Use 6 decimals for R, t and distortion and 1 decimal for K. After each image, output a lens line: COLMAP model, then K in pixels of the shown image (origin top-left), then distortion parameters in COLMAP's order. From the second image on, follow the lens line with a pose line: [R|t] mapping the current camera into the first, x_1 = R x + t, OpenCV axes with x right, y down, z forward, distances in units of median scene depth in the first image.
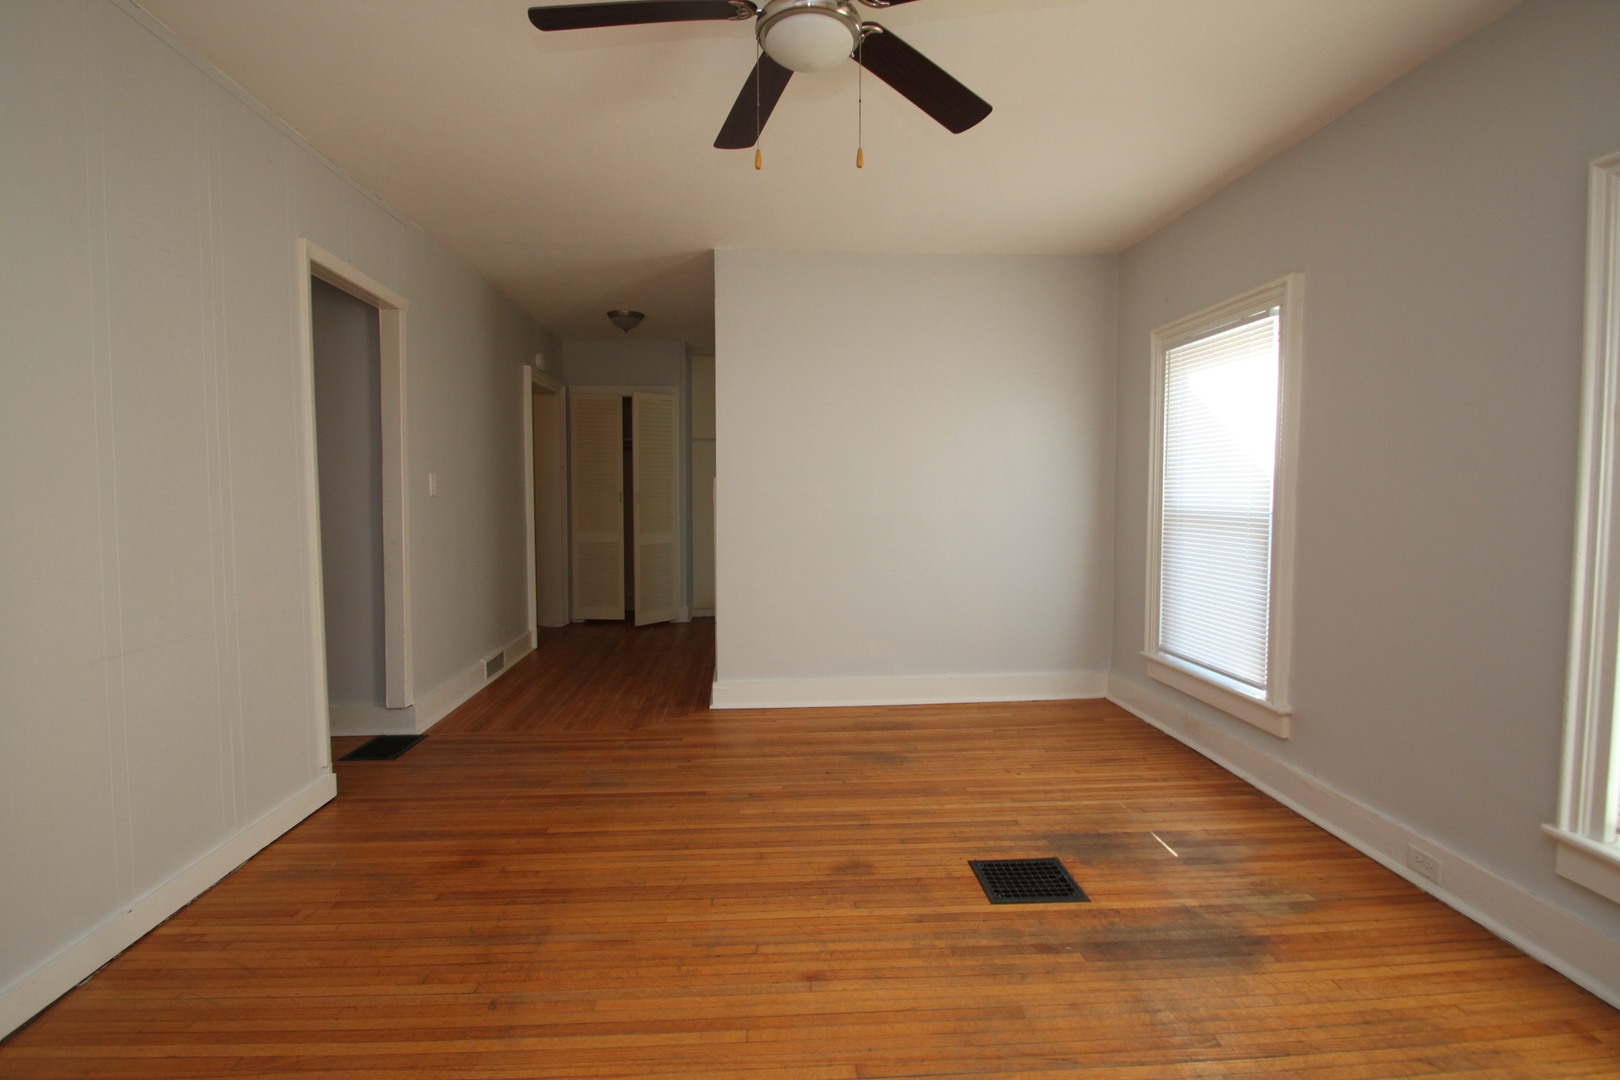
lens RADIAL K [[776.4, 0, 805.7], [0, 776.4, 534.0], [0, 0, 1]] dist [0.000888, -0.000447]
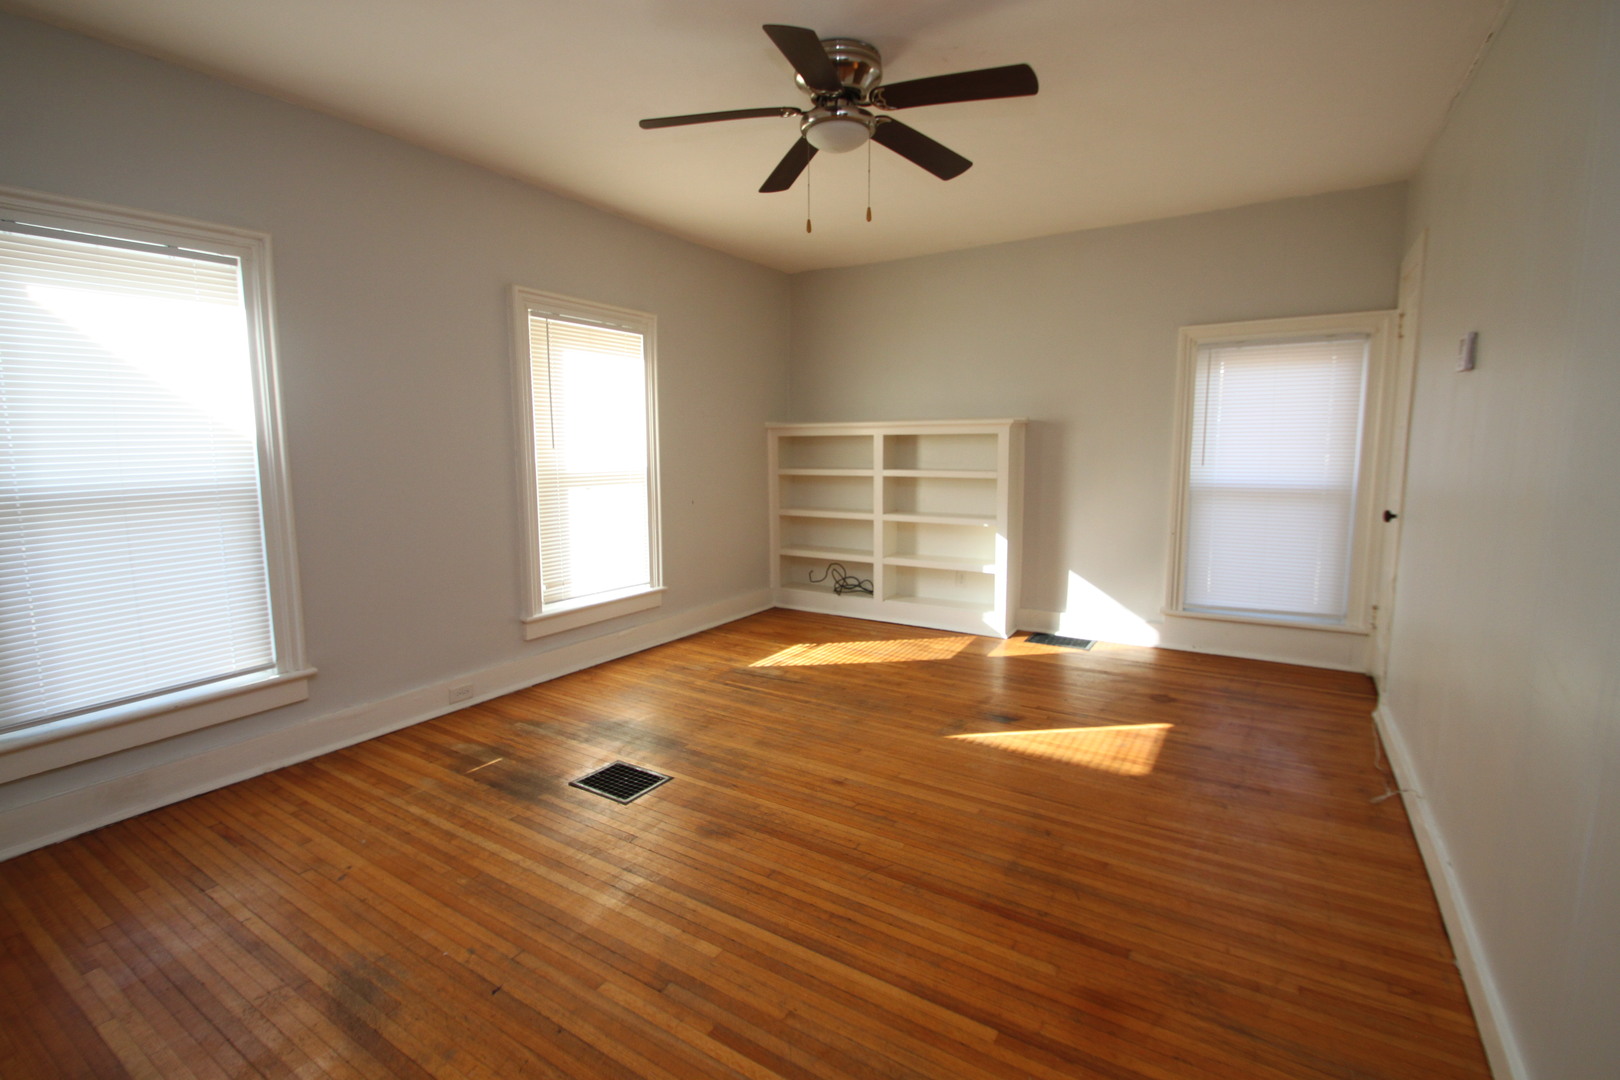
lens RADIAL K [[776.4, 0, 805.7], [0, 776.4, 534.0], [0, 0, 1]] dist [0.000888, -0.000447]
pose [[-0.822487, -0.076428, 0.563625, -0.552942], [0.031447, 0.983305, 0.179226, -0.129789], [-0.567914, 0.165135, -0.806353, 1.597867]]
